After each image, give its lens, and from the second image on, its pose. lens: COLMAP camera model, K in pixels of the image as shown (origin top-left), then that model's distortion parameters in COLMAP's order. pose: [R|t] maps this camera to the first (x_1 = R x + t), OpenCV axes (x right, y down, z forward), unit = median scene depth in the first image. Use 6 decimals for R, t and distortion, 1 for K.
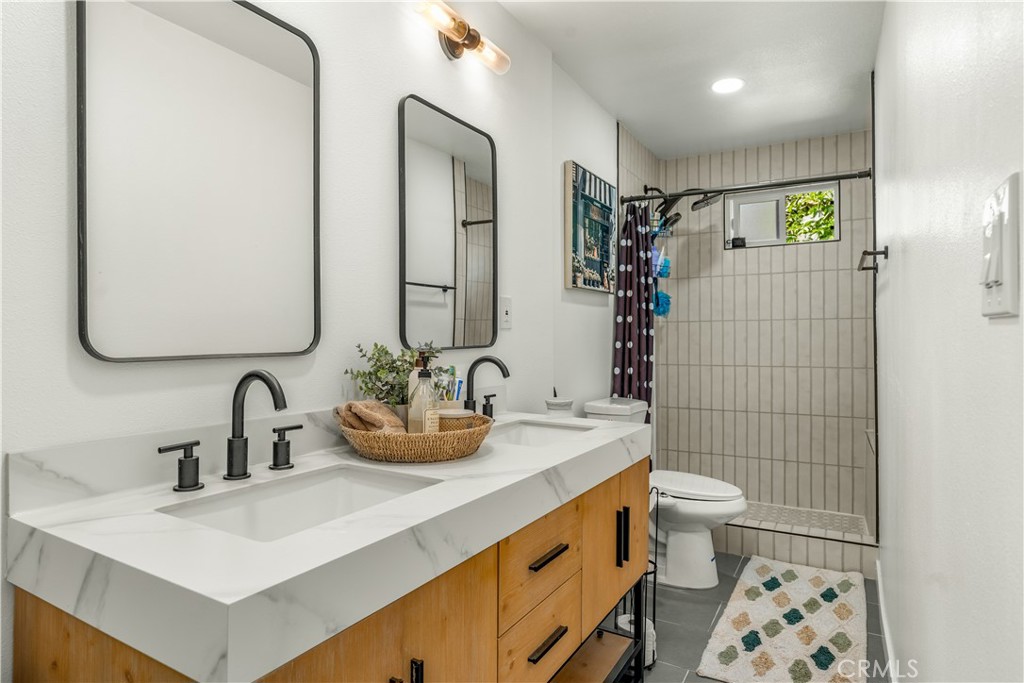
lens RADIAL K [[577.5, 0, 508.7], [0, 577.5, 337.8], [0, 0, 1]] dist [-0.010058, -0.000829]
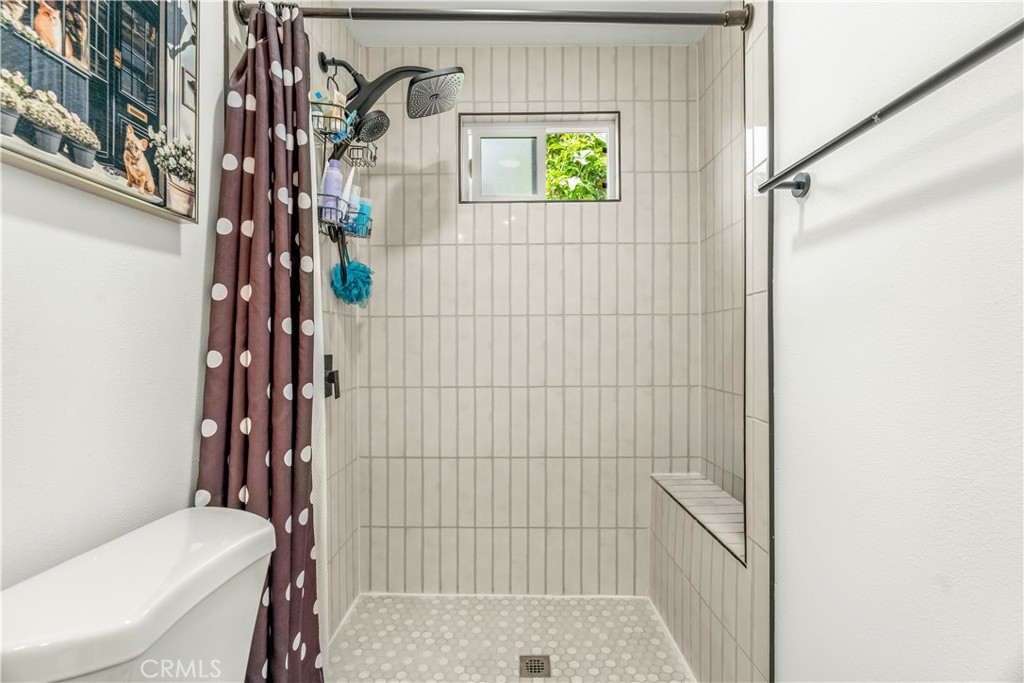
lens RADIAL K [[469.4, 0, 512.1], [0, 469.4, 343.7], [0, 0, 1]] dist [-0.011206, -0.000019]
pose [[0.873200, 0.000986, 0.487362, 0.188390], [0.000954, 0.999993, -0.003732, 0.002948], [-0.487362, 0.003724, 0.873192, 0.565887]]
